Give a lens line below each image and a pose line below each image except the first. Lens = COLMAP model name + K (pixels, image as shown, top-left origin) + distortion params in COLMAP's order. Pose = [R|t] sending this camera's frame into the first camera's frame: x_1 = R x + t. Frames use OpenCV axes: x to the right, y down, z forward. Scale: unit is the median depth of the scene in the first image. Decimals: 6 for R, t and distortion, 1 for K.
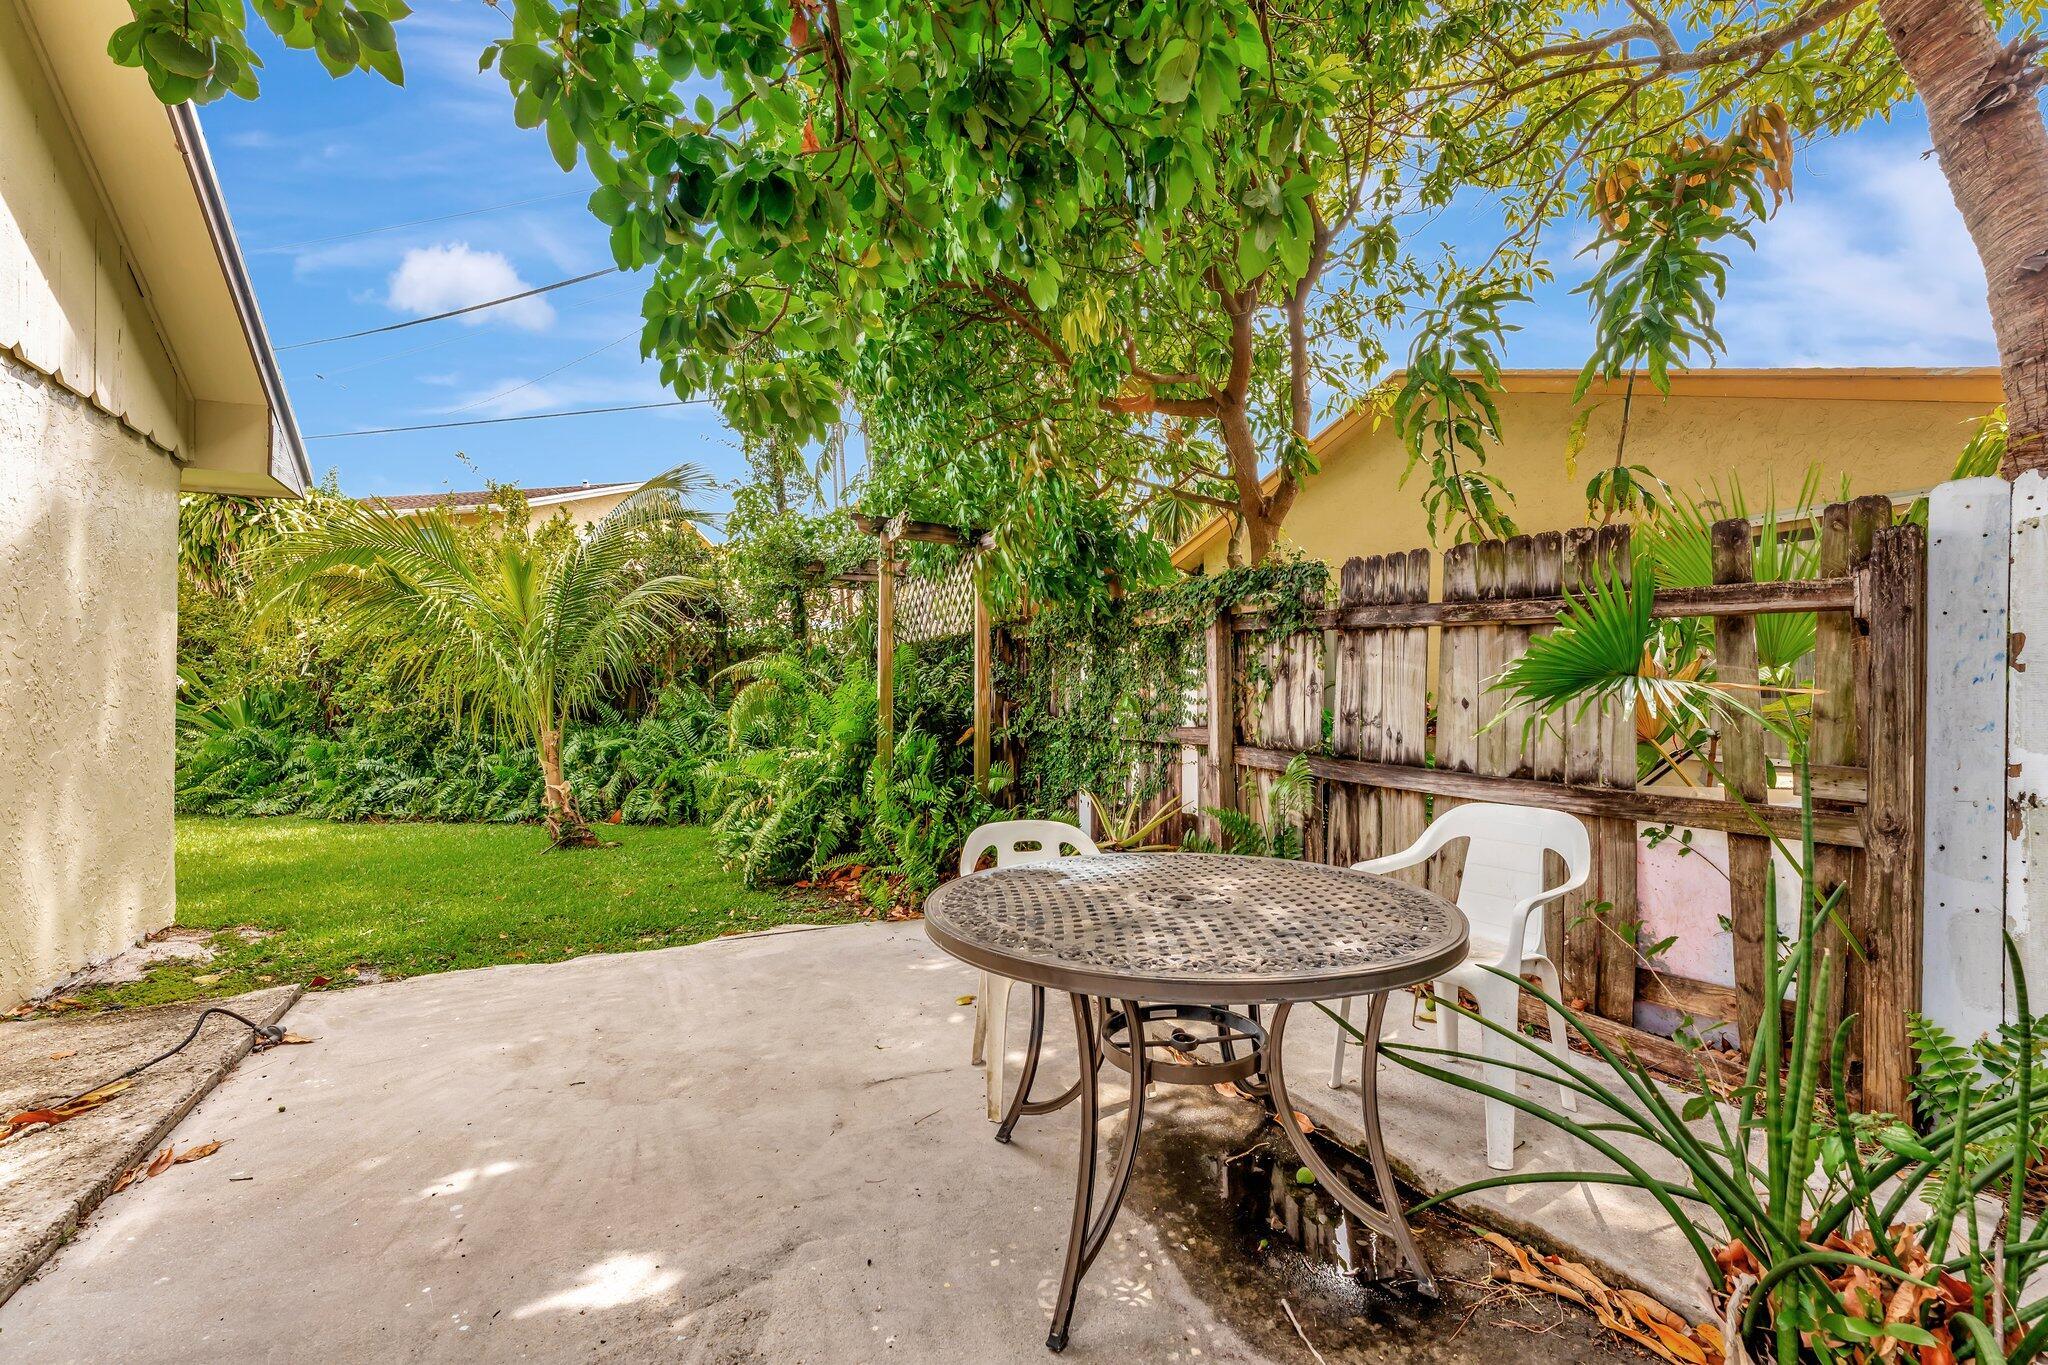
lens RADIAL K [[844.2, 0, 1030.6], [0, 844.2, 687.6], [0, 0, 1]] dist [0.003131, 0.000179]
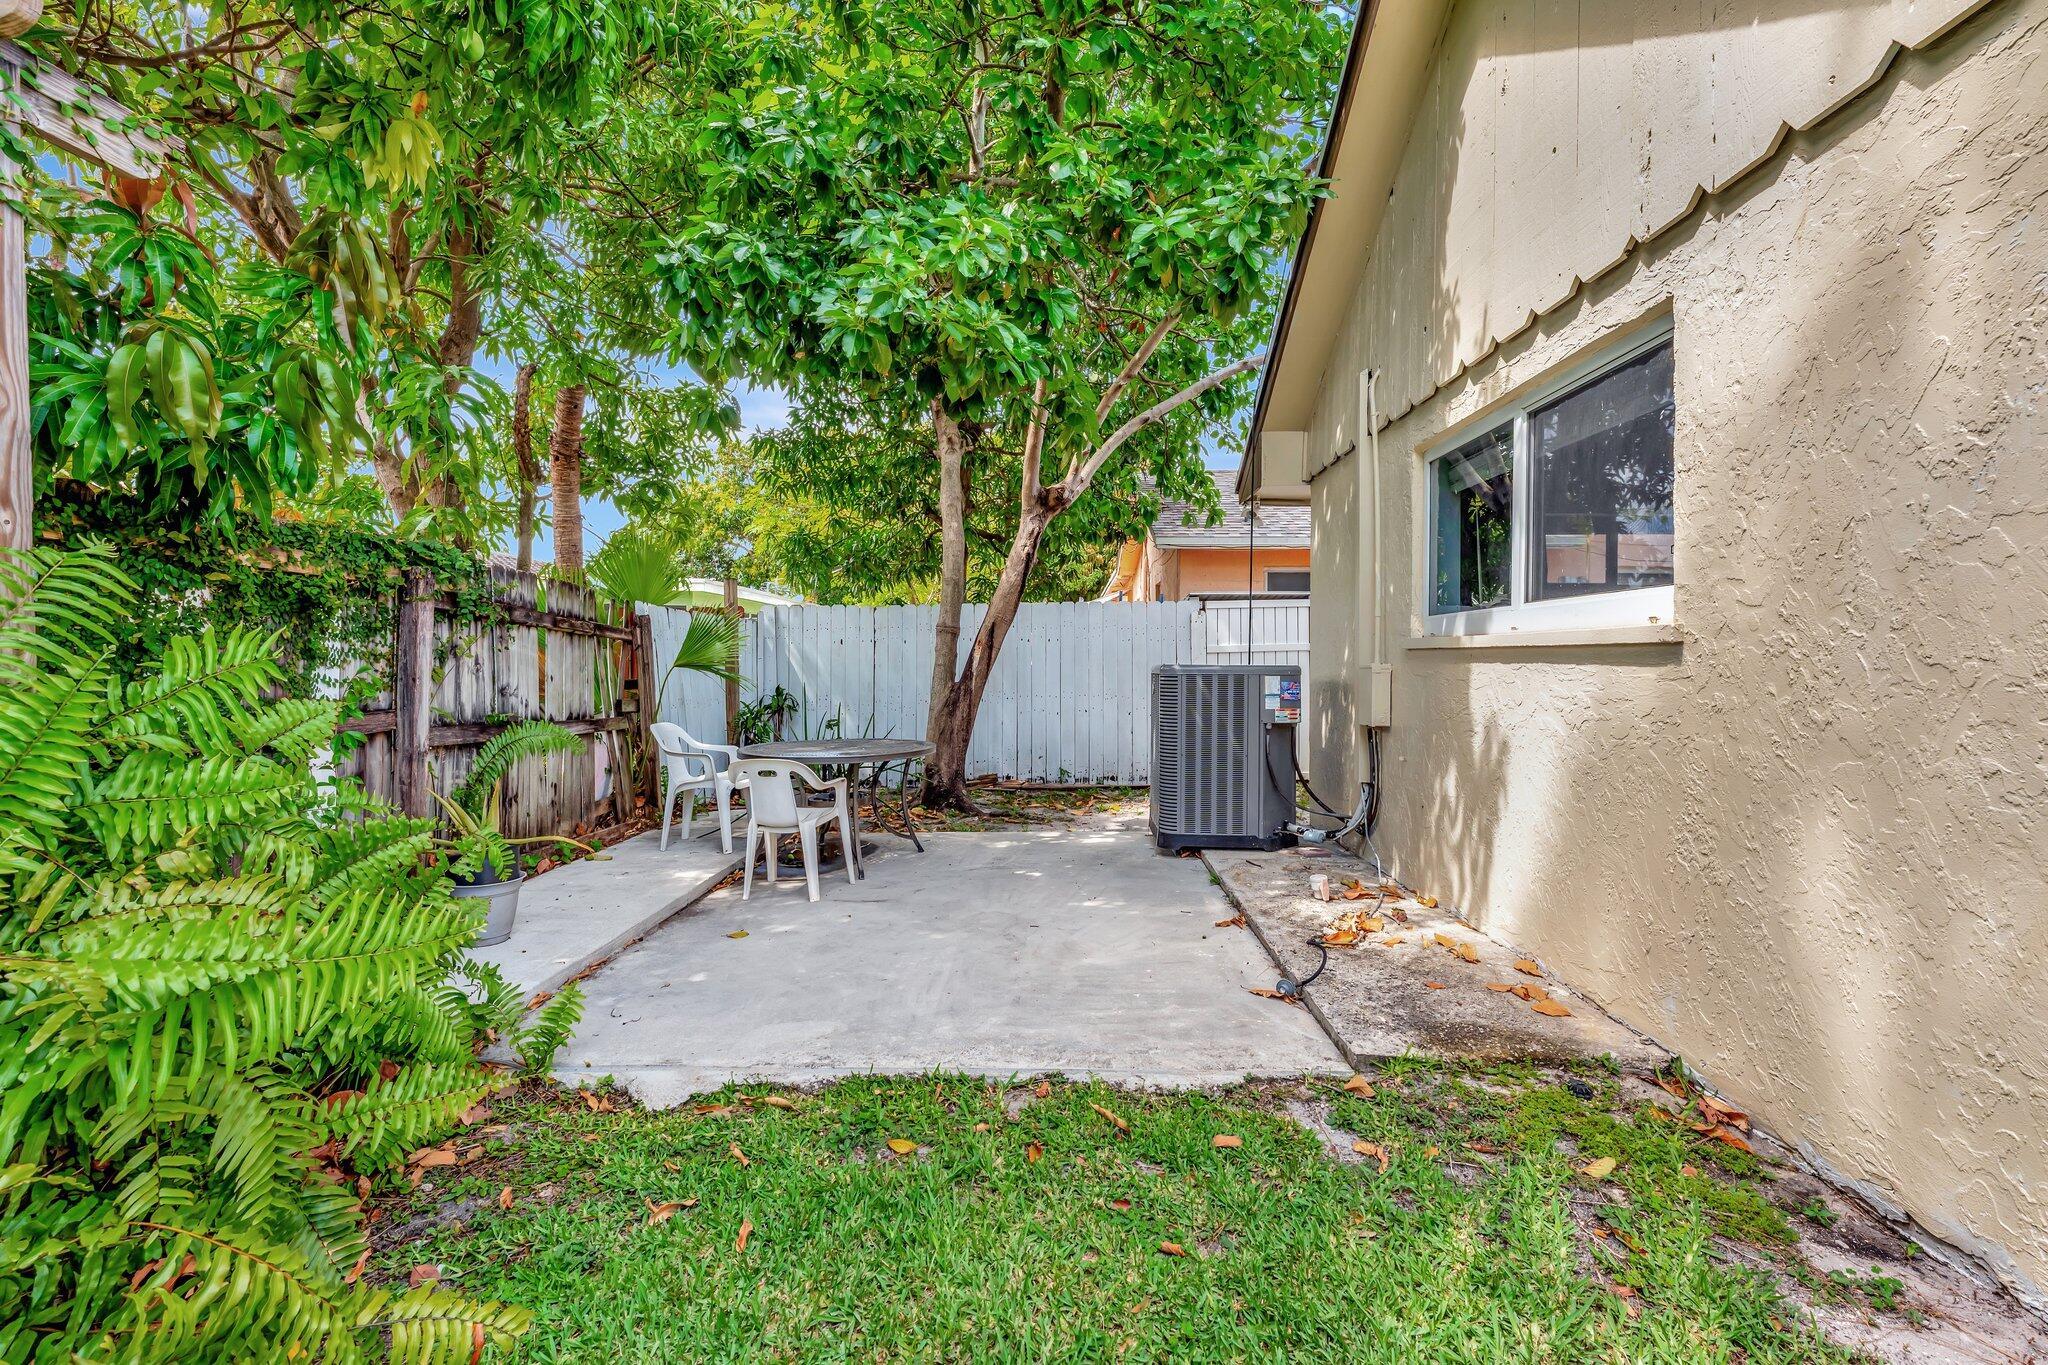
lens RADIAL K [[844.2, 0, 1023.3], [0, 844.2, 674.4], [0, 0, 1]] dist [0.003131, 0.000179]
pose [[-0.861163, 0.007619, 0.508272, -0.857733], [0.006461, 0.999971, -0.004044, 0.018429], [-0.508288, -0.000198, -0.861187, 1.537794]]
